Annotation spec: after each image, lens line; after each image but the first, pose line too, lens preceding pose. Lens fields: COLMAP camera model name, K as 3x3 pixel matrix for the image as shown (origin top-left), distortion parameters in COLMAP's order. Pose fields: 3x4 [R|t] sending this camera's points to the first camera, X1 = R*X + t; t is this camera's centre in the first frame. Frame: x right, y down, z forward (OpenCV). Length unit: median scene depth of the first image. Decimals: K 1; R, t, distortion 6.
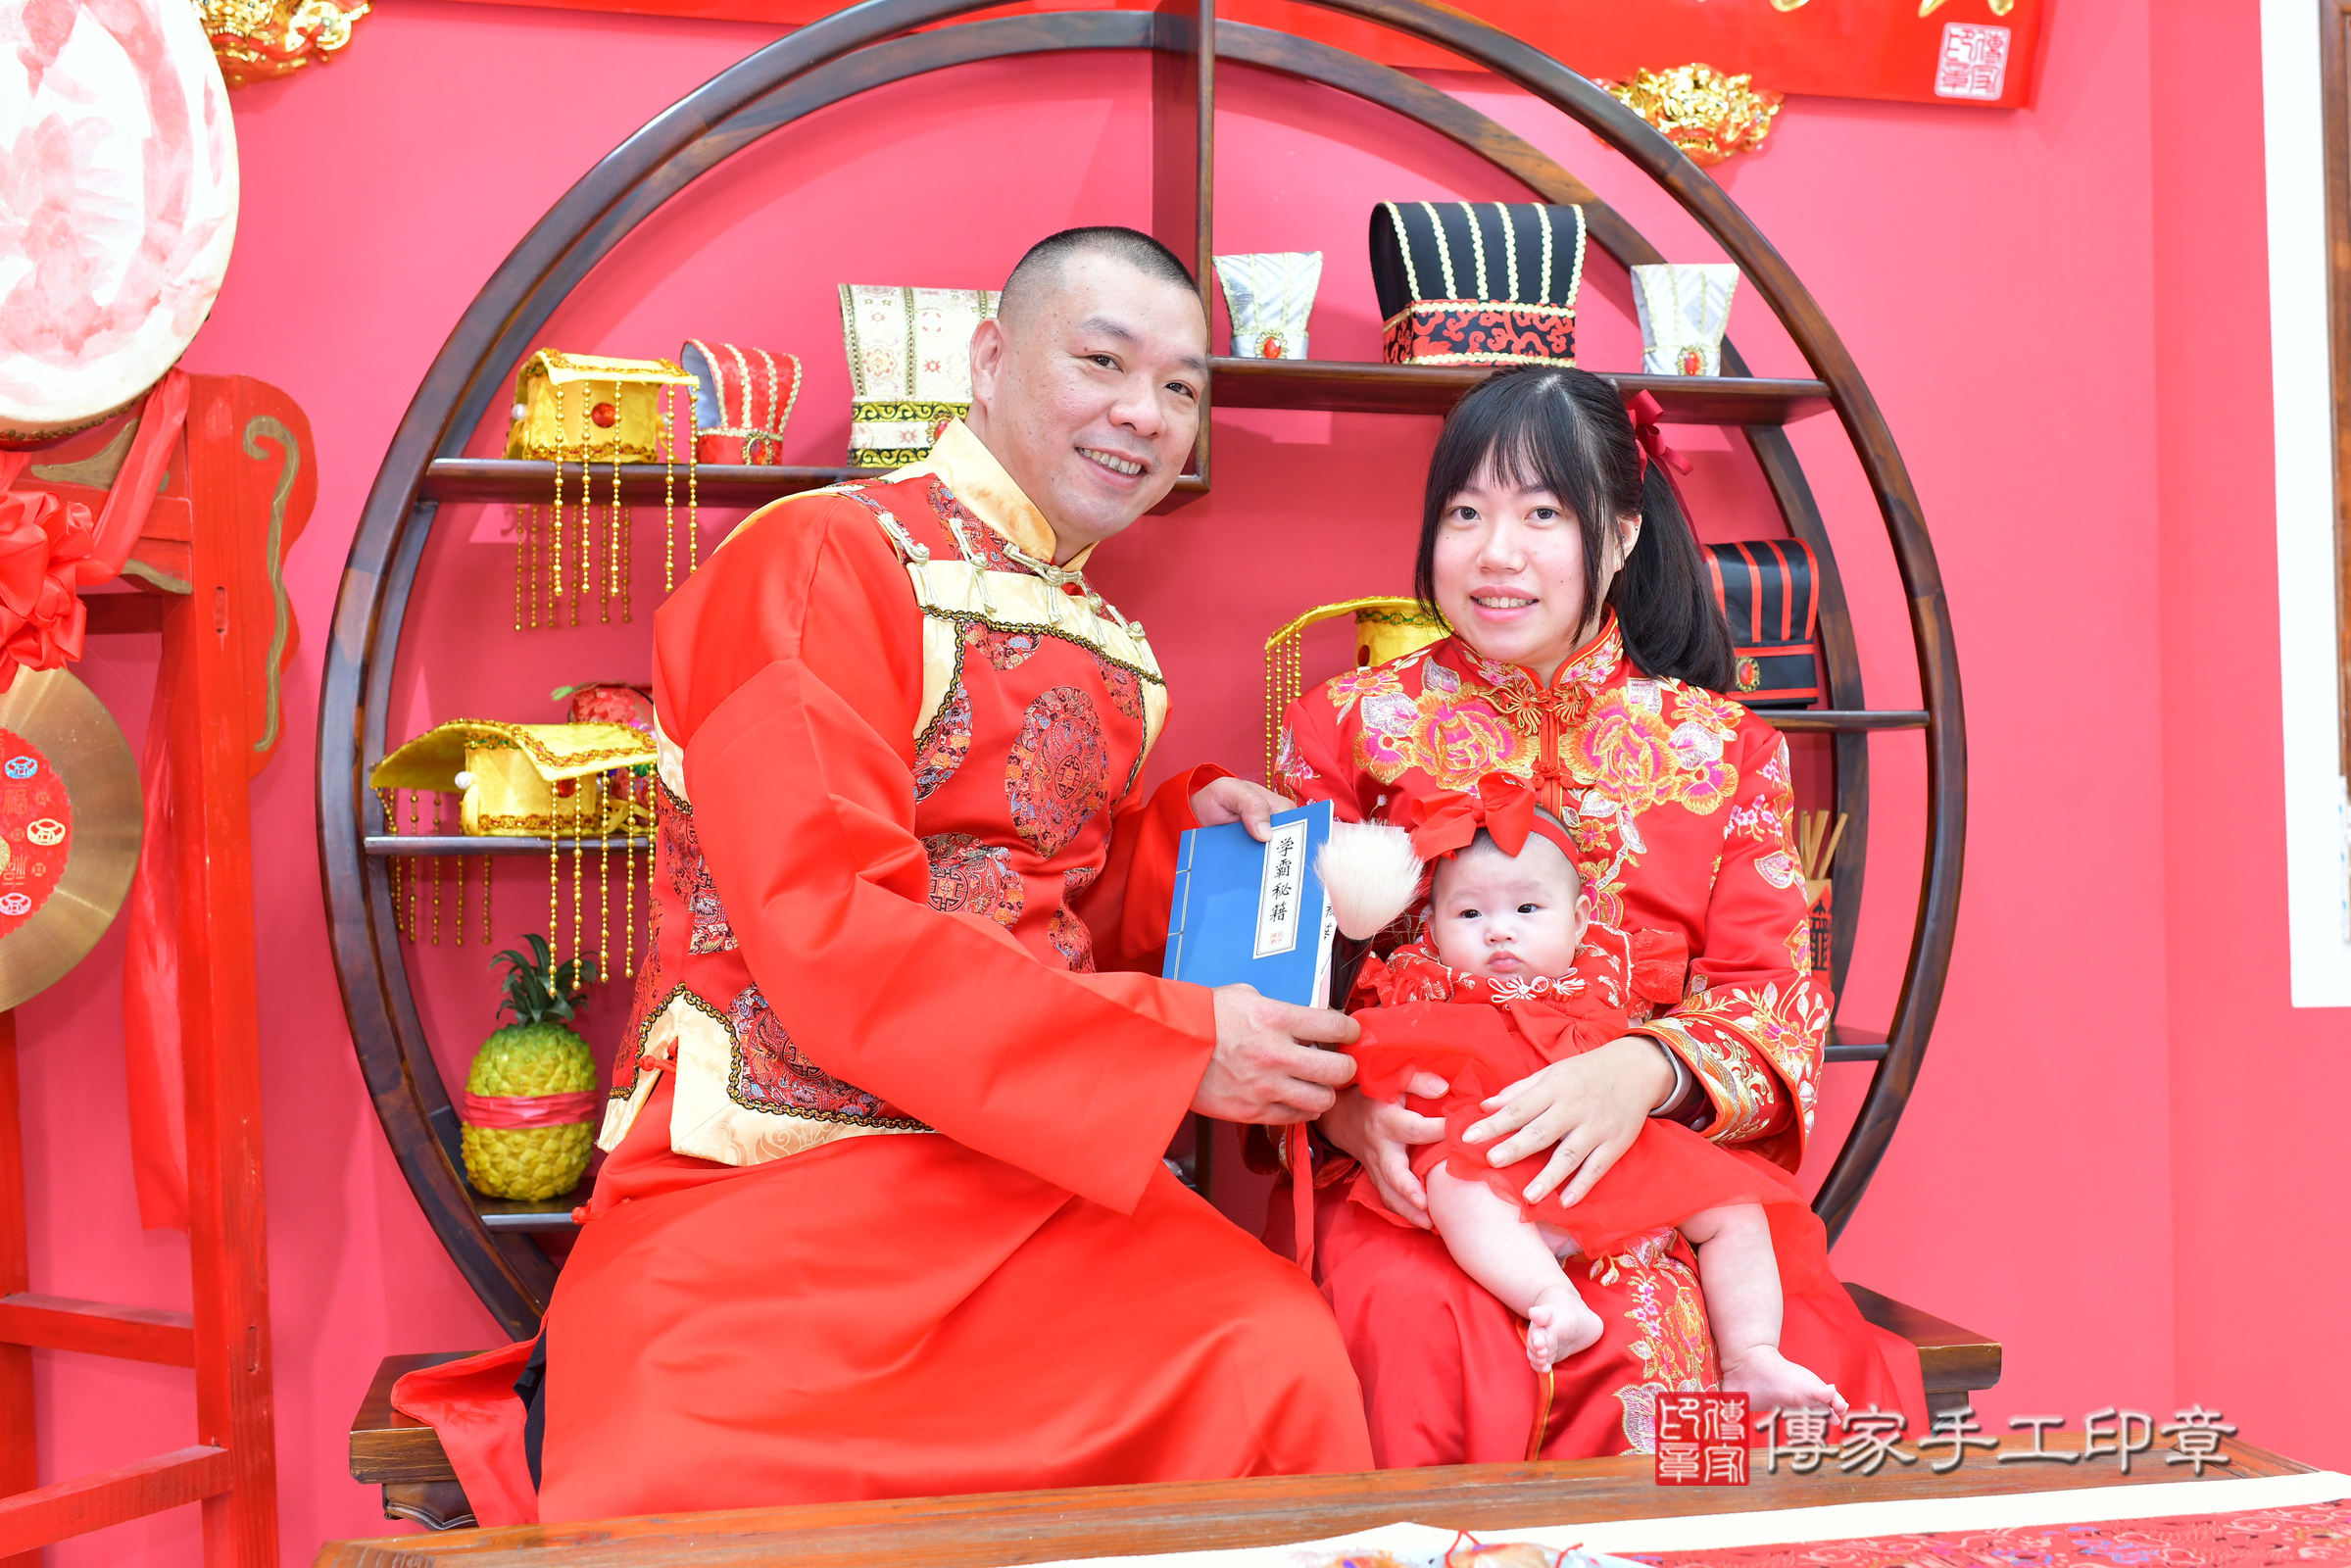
lens RADIAL K [[2606.9, 0, 1297.5], [0, 2606.9, 690.2], [0, 0, 1]] dist [0.001083, -0.002619]
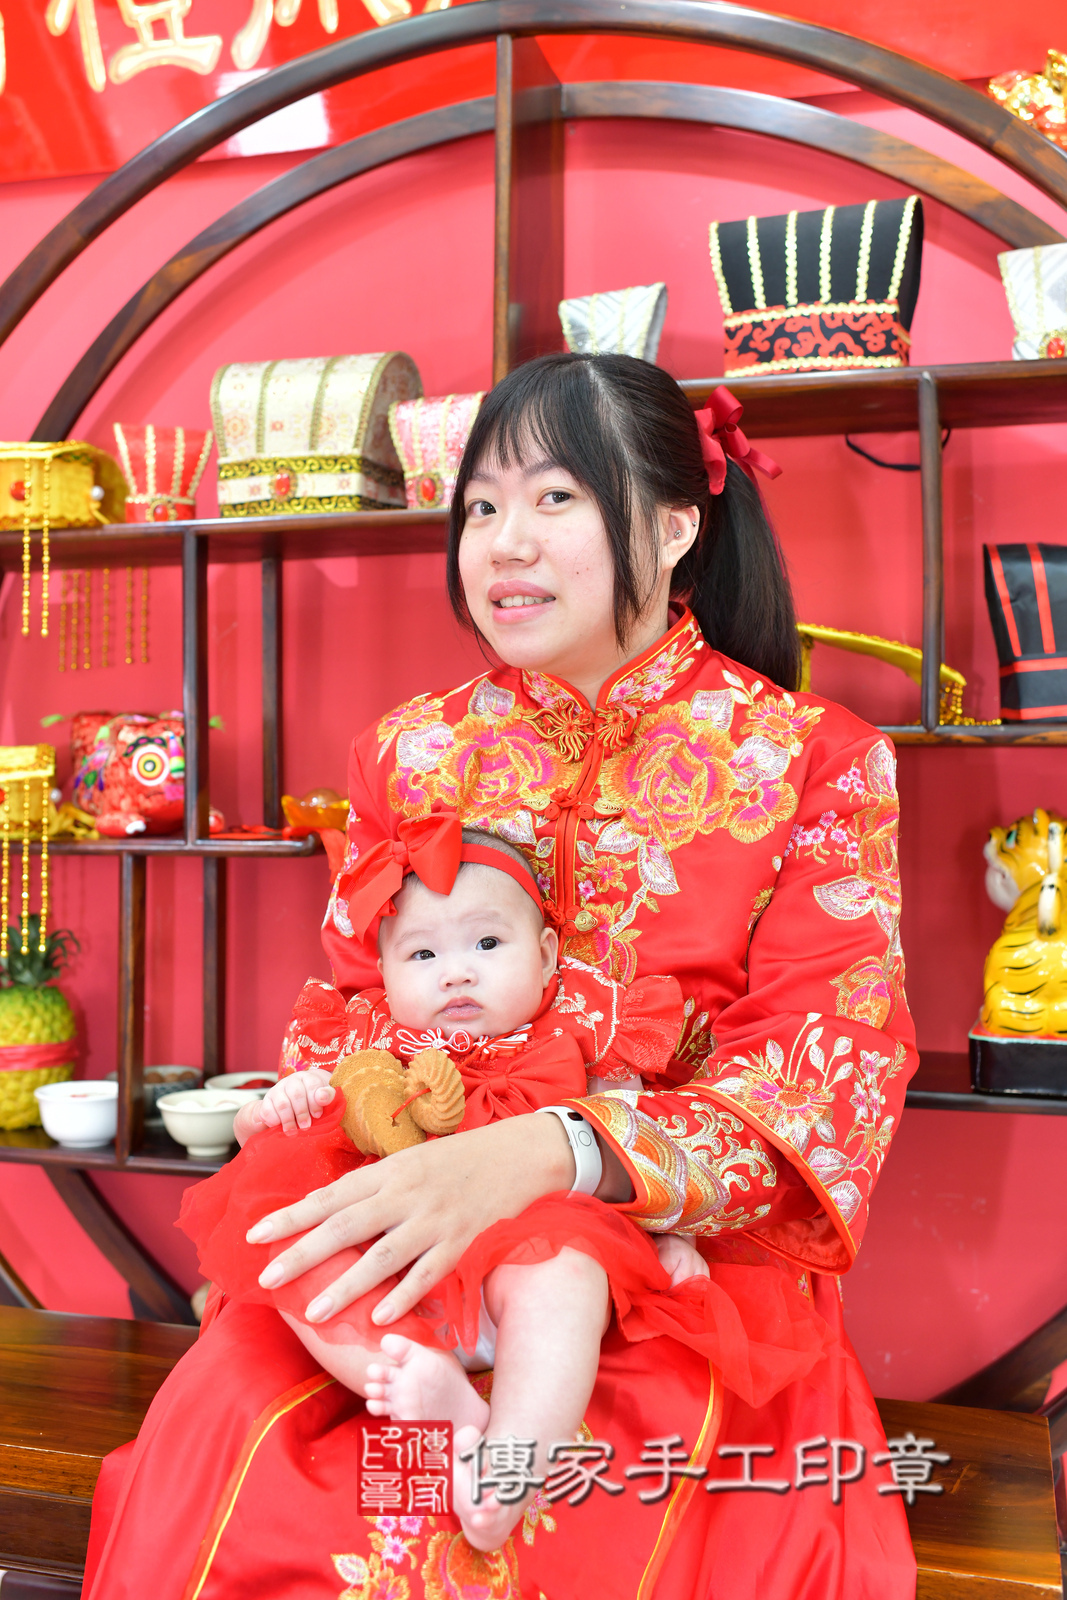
lens RADIAL K [[1658.6, 0, 499.2], [0, 1658.6, 754.0], [0, 0, 1]] dist [-0.001730, 0.007305]
pose [[0.866965, -0.001454, -0.498368, 0.300694], [0.013660, 0.999689, 0.020846, 0.003493], [0.498183, -0.024880, 0.866715, 0.427146]]
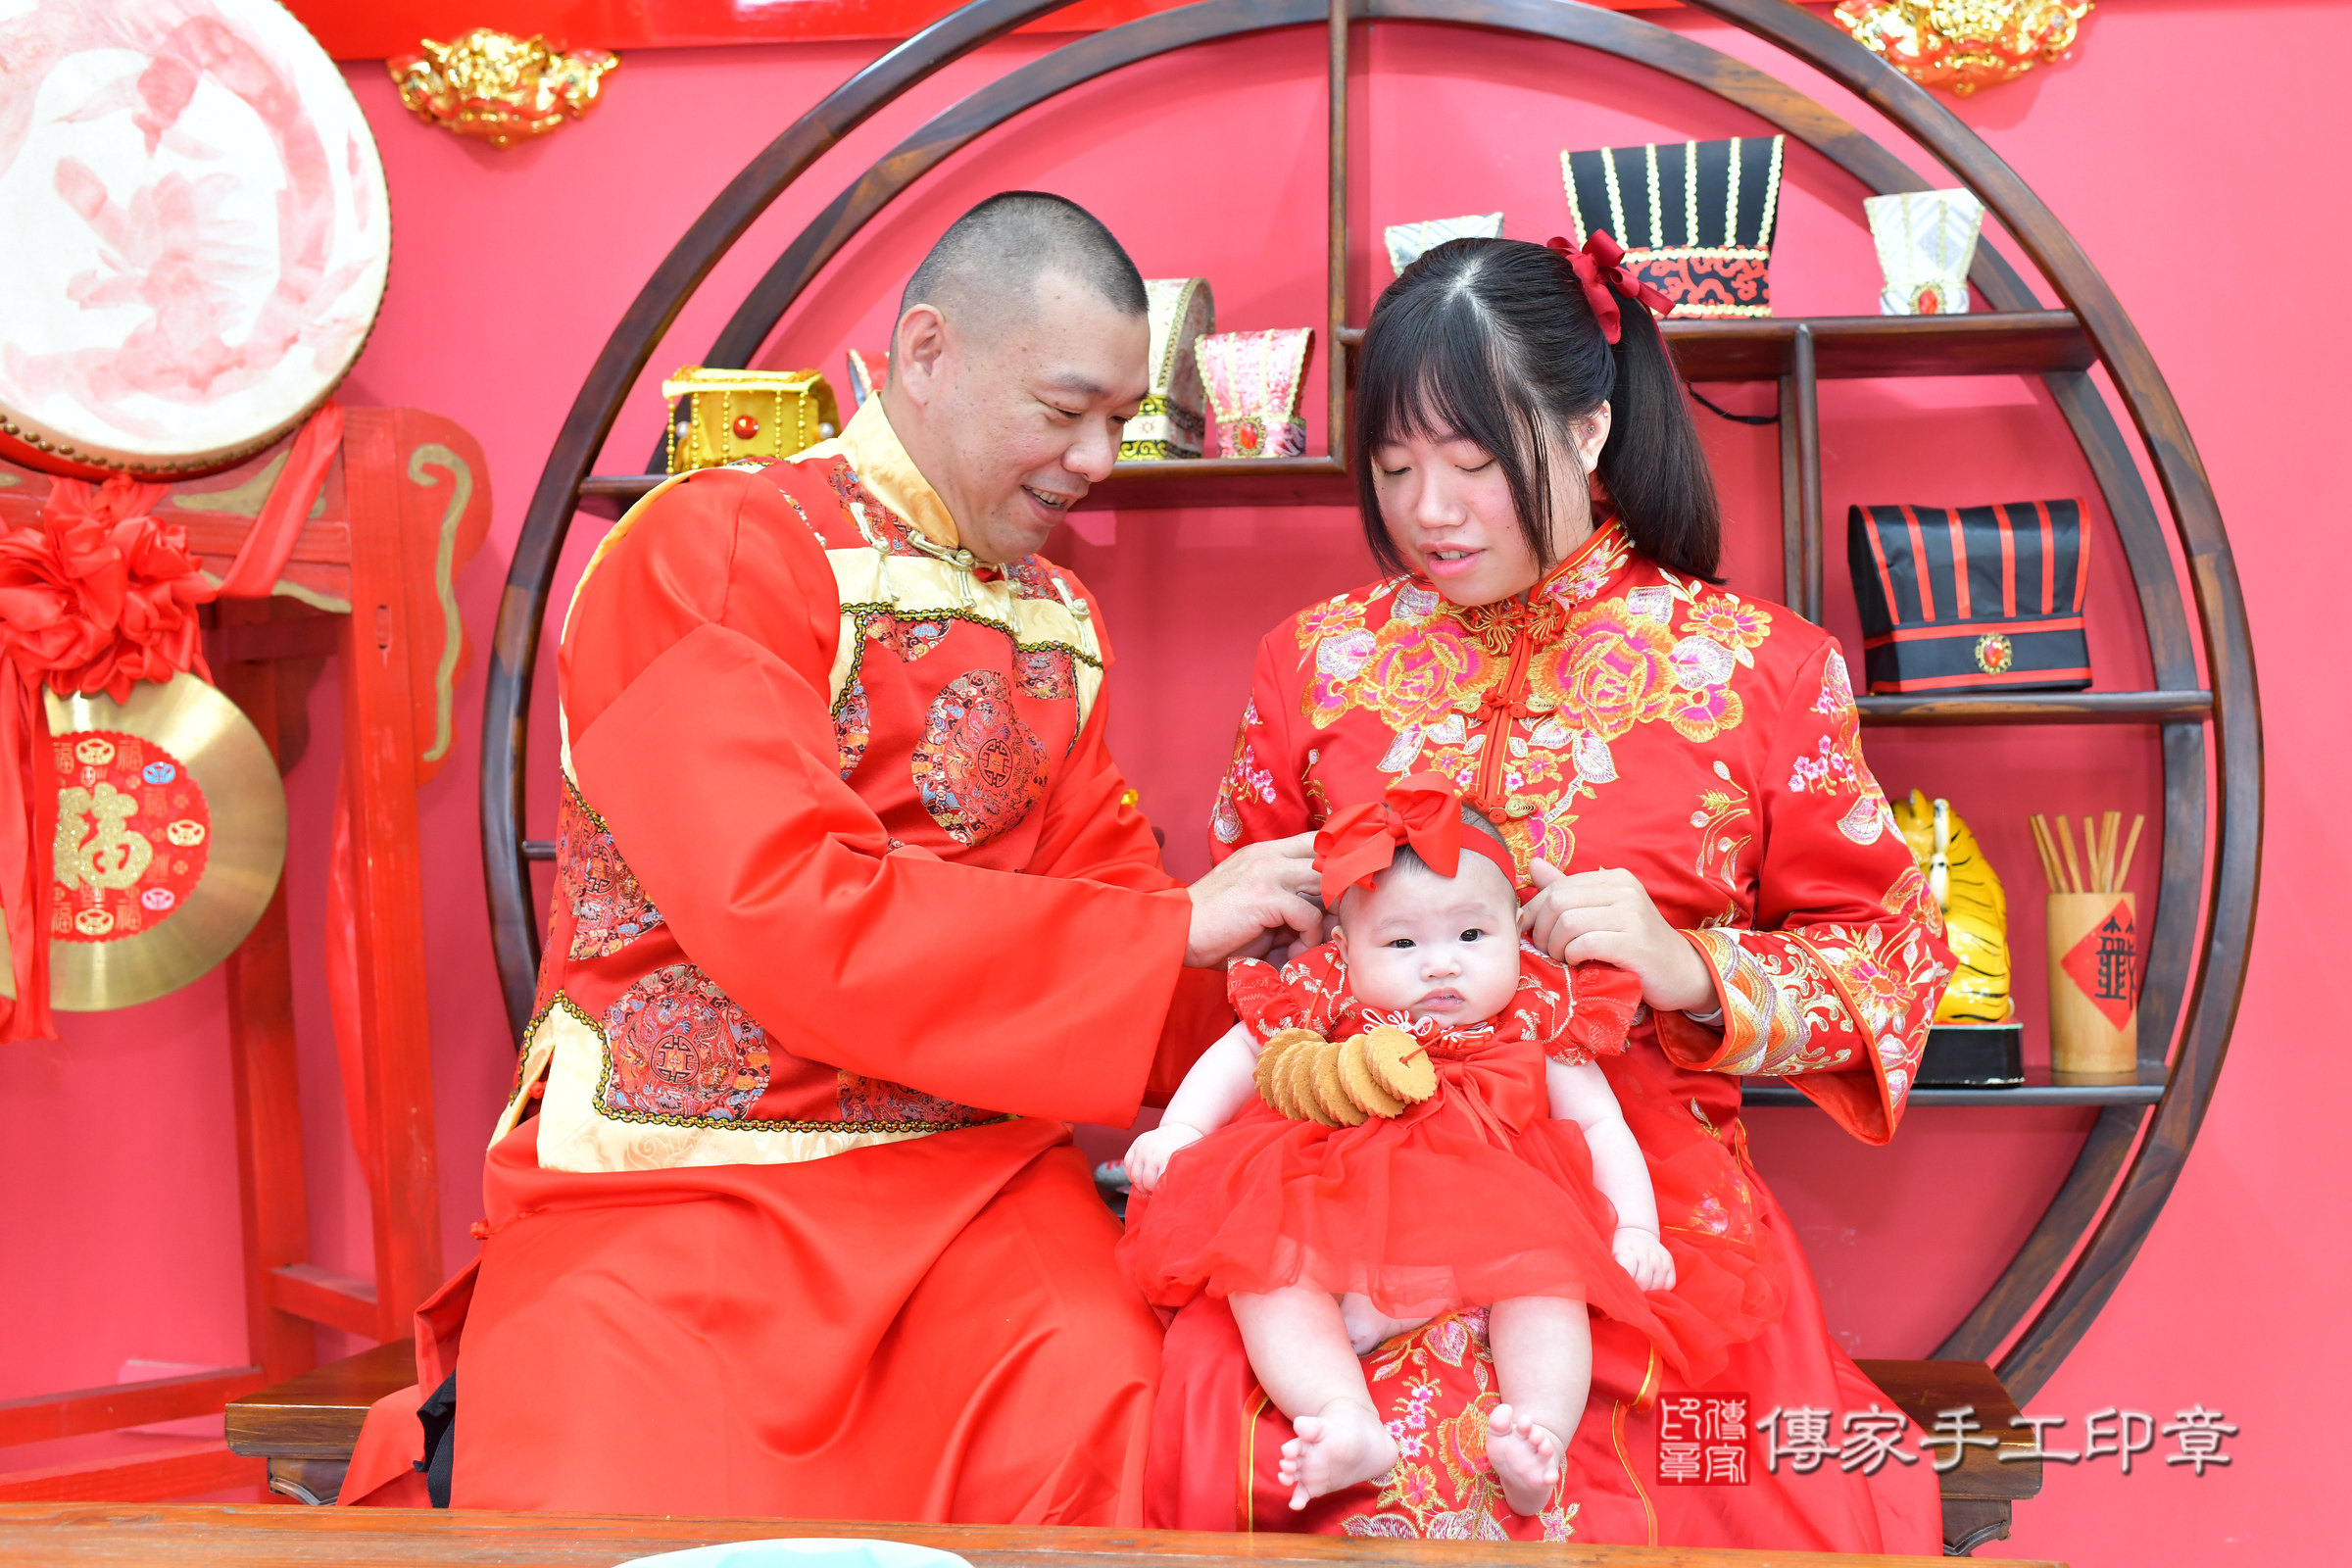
lens RADIAL K [[2554.3, 0, 1339.8], [0, 2554.3, 688.3], [0, 0, 1]] dist [-0.003467, 0.005184]
pose [[0.939789, -0.025794, -0.340779, 0.280823], [0.017925, 0.999496, -0.026219, 0.025865], [0.341284, 0.018532, 0.939778, 0.139243]]
